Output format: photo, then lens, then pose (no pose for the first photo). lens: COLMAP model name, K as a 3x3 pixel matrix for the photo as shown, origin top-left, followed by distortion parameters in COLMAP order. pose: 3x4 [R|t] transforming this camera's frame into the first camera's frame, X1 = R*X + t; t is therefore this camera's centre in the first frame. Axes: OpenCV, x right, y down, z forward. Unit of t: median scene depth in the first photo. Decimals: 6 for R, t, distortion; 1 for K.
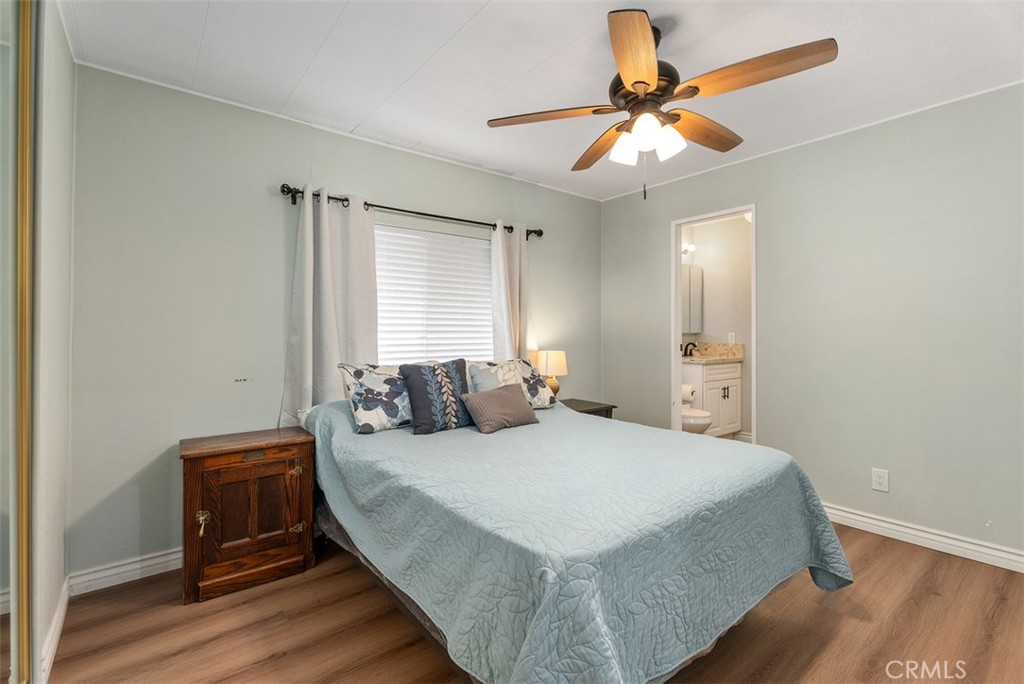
lens RADIAL K [[465.2, 0, 513.4], [0, 465.2, 327.9], [0, 0, 1]] dist [0.001249, 0.000062]
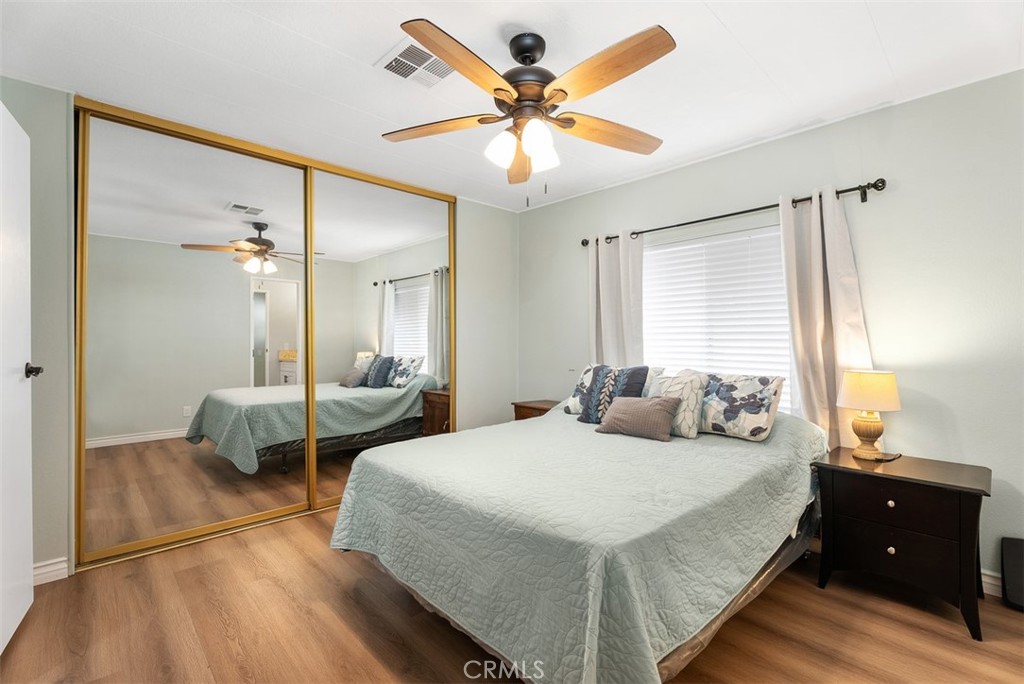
lens RADIAL K [[449.1, 0, 512.0], [0, 449.1, 342.0], [0, 0, 1]] dist [-0.000034, -0.000013]
pose [[0.089789, 0.002375, -0.995958, 0.806497], [0.003268, 0.999991, 0.002679, 0.009432], [0.995955, -0.003495, 0.089780, 0.577882]]
